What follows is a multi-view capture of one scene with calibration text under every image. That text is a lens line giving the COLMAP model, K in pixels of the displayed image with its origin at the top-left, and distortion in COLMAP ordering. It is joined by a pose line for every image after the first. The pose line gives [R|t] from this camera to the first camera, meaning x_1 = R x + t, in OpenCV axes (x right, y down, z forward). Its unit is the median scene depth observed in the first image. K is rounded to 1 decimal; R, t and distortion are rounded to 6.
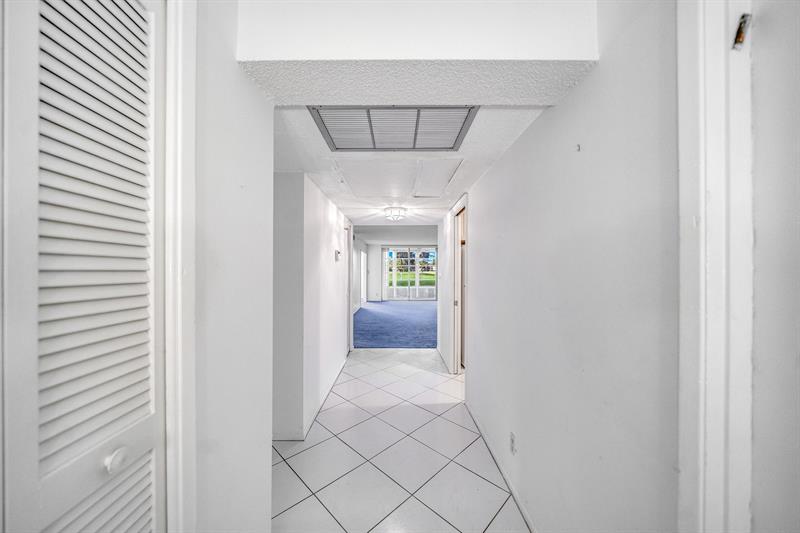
lens RADIAL K [[274.8, 0, 392.9], [0, 274.8, 271.0], [0, 0, 1]] dist [-0.001353, 0.001156]
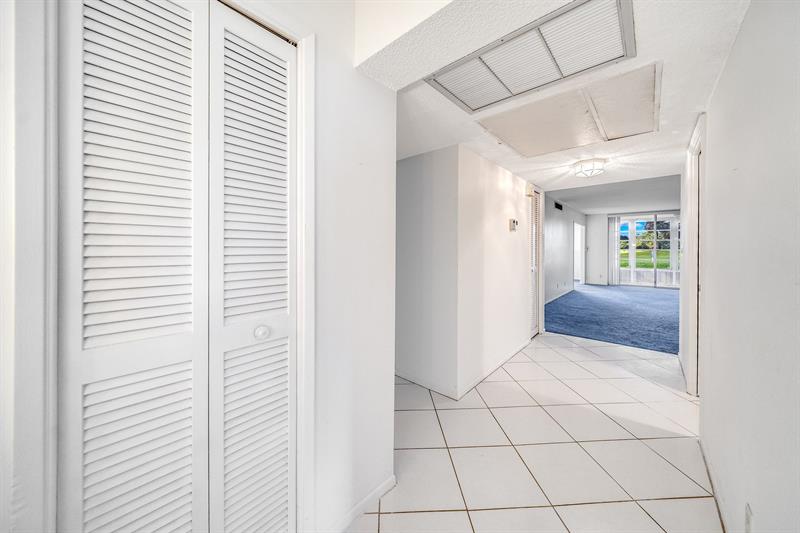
lens RADIAL K [[274.8, 0, 395.4], [0, 274.8, 249.3], [0, 0, 1]] dist [-0.001353, 0.001156]
pose [[0.754785, 0.004401, -0.655957, 0.094075], [-0.001487, 0.999986, 0.004998, 0.019522], [0.655971, -0.002797, 0.754781, 0.030691]]
